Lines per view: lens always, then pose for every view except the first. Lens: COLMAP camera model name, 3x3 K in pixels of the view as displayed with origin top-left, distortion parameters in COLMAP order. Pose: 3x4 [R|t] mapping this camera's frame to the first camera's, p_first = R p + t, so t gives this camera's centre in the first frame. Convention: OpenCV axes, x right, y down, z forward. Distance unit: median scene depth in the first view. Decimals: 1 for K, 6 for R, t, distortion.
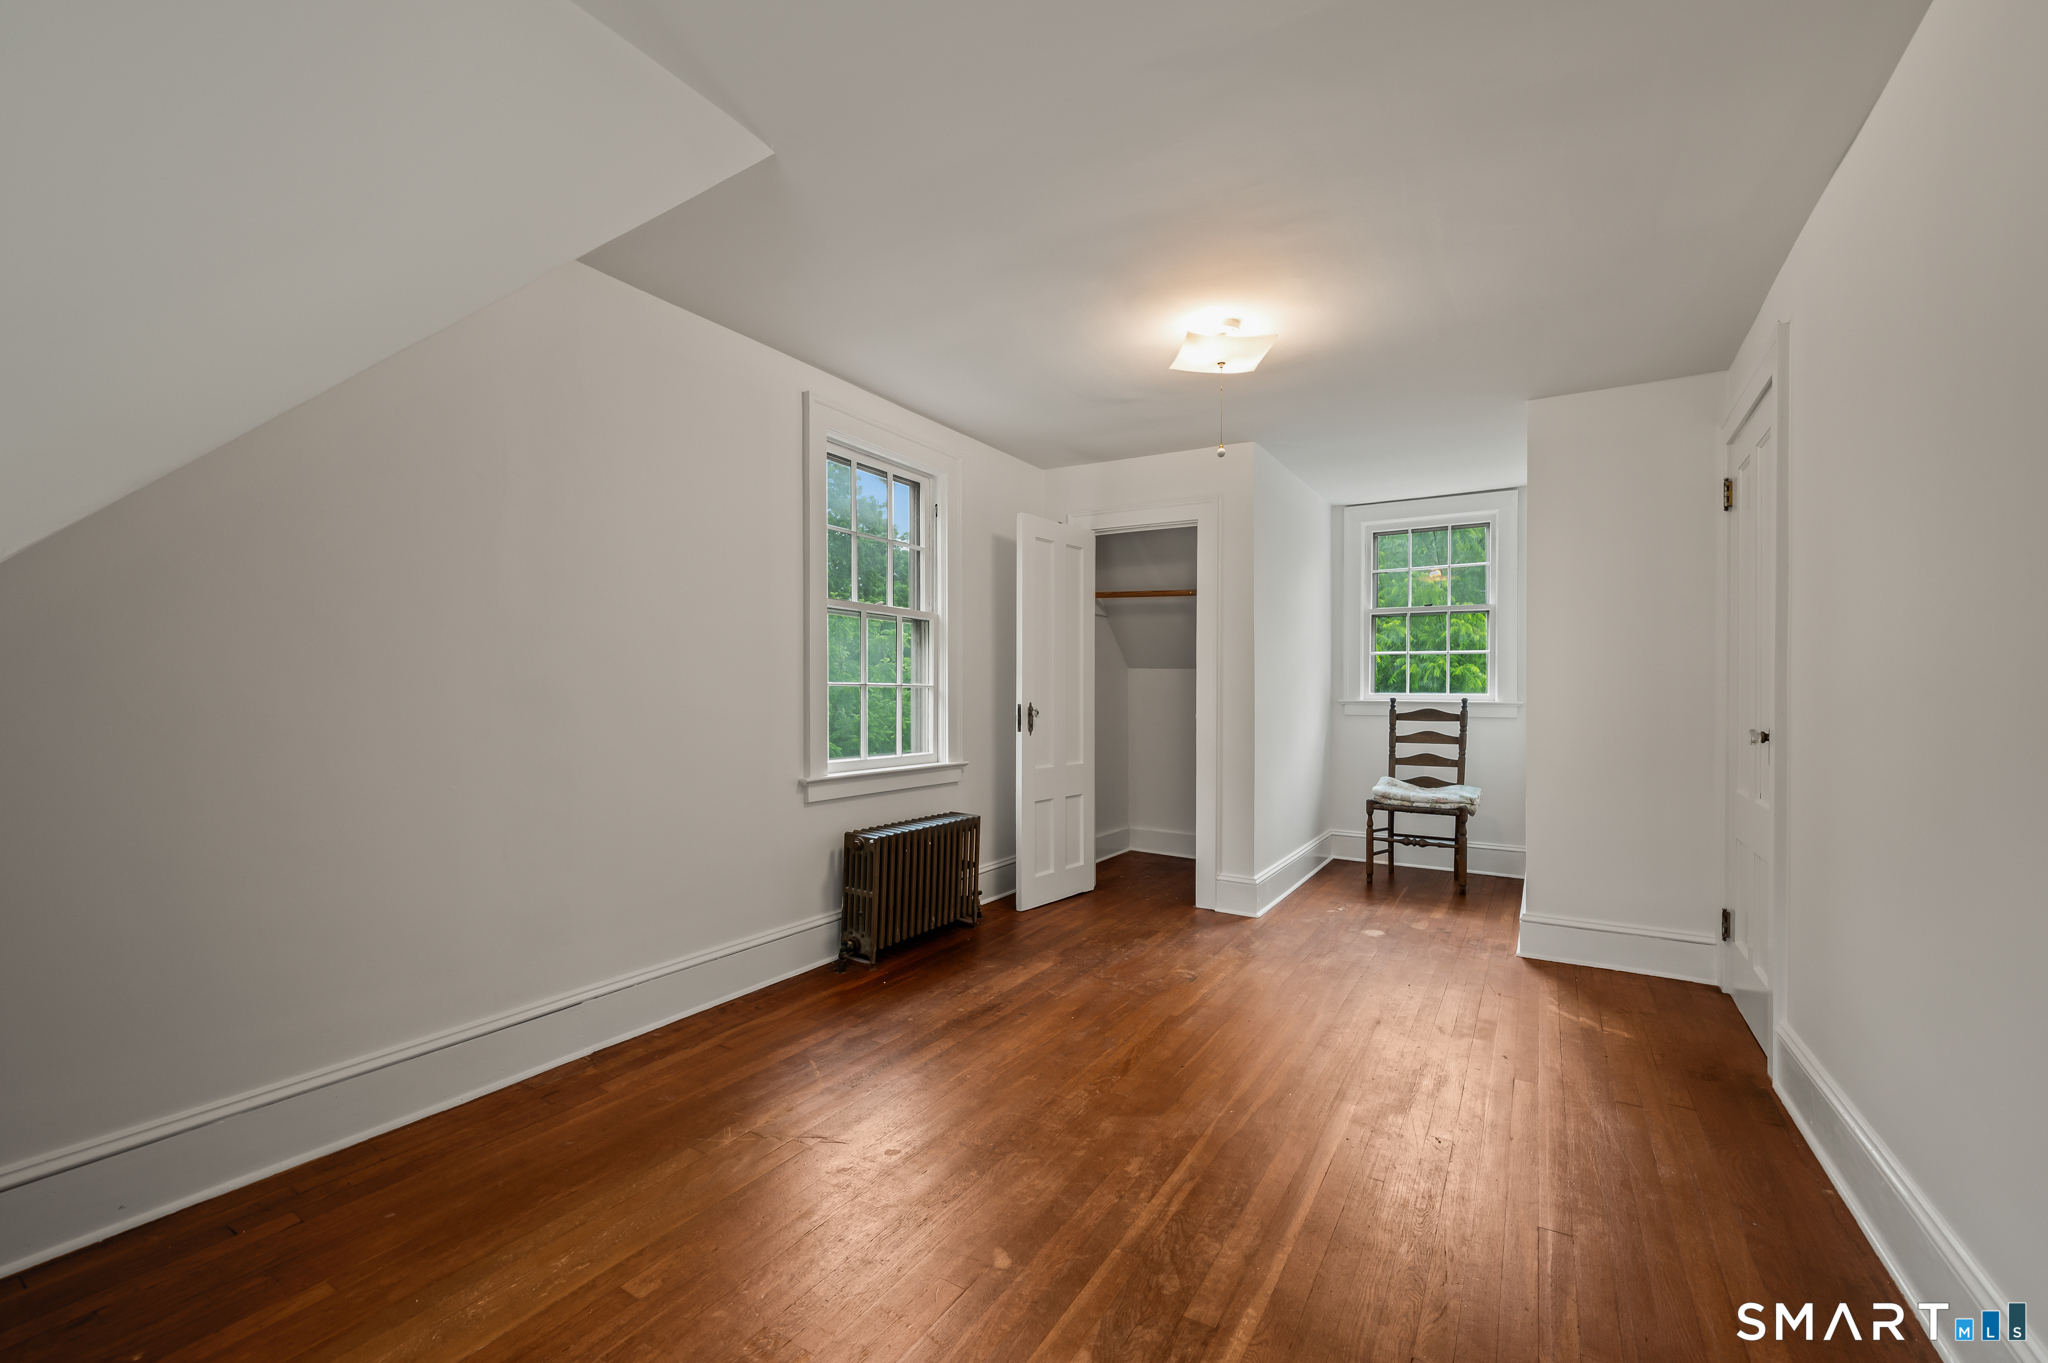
lens RADIAL K [[825.2, 0, 1039.0], [0, 825.2, 693.5], [0, 0, 1]] dist [-0.000454, -0.000007]
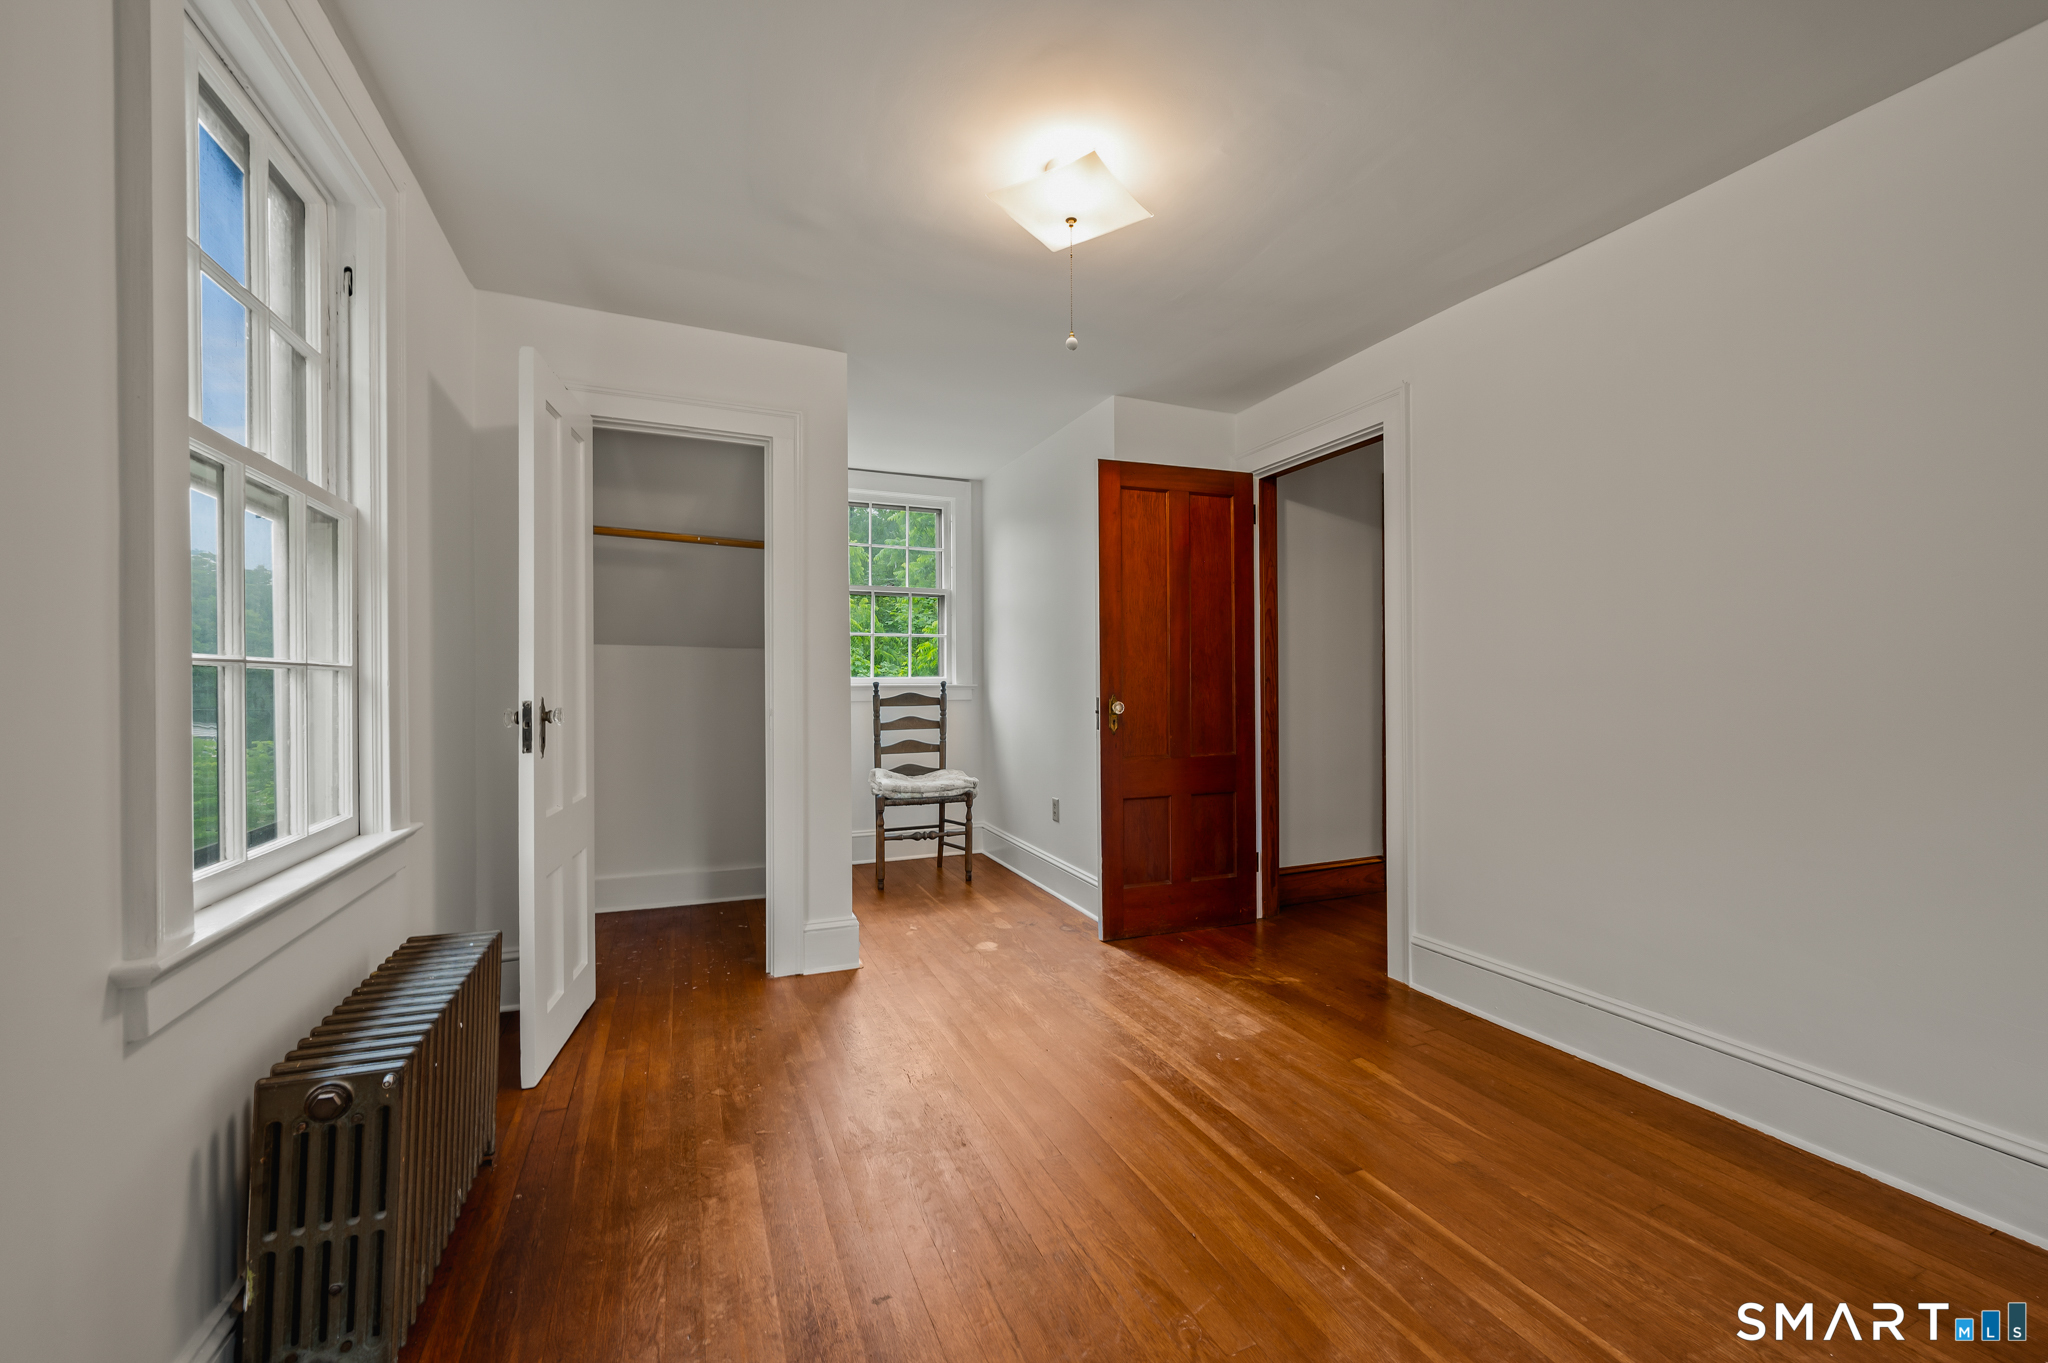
lens RADIAL K [[804.8, 0, 1028.2], [0, 804.8, 671.2], [0, 0, 1]] dist [-0.001109, -0.000257]
pose [[0.589805, -0.000208, 0.807545, -0.222797], [0.006277, 0.999971, -0.004327, -0.002187], [-0.807521, 0.007621, 0.589789, 0.373444]]
